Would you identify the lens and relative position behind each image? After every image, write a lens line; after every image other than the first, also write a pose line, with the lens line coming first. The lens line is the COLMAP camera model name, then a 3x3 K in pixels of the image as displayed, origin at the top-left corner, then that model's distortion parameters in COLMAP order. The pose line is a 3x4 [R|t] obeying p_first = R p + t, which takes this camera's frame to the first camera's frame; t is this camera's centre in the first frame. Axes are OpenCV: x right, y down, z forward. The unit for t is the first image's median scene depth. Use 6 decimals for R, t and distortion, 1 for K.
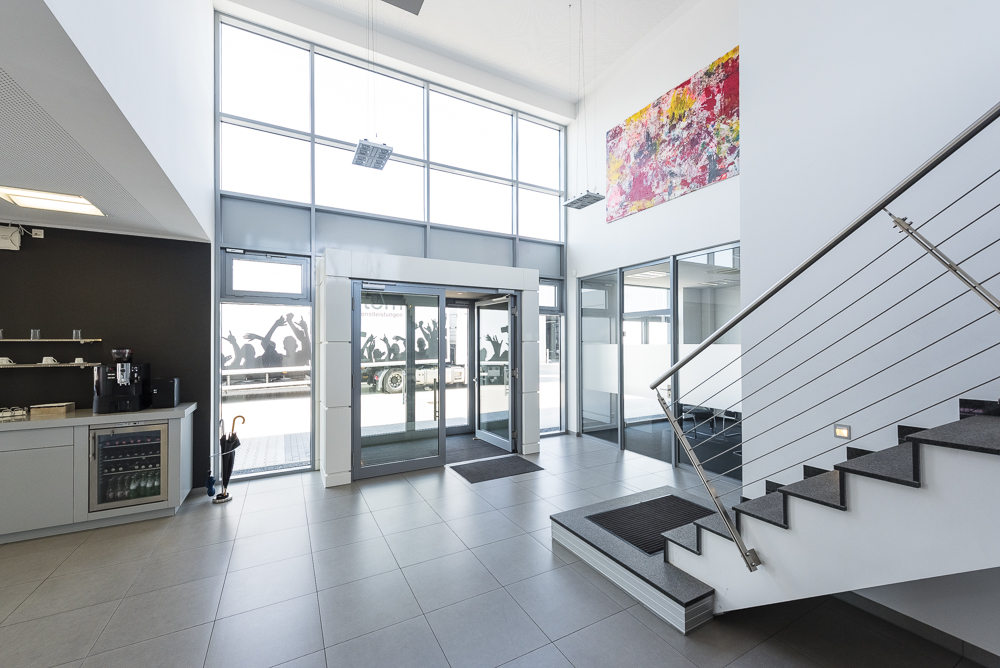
lens RADIAL K [[388.3, 0, 497.6], [0, 388.3, 338.6], [0, 0, 1]] dist [0.001391, 0.000068]
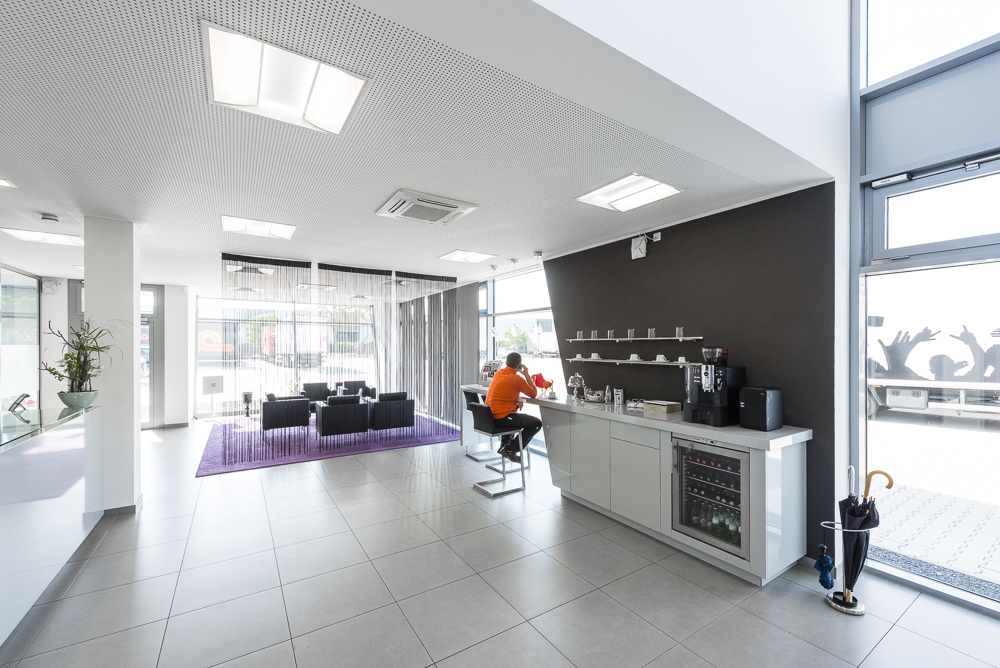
lens RADIAL K [[388.3, 0, 467.0], [0, 388.3, 345.6], [0, 0, 1]] dist [0.001391, 0.000068]
pose [[0.042489, 0.002503, -0.999094, -0.157918], [0.012249, 0.999920, 0.003026, 0.013461], [0.999022, -0.012367, 0.042455, 0.444480]]
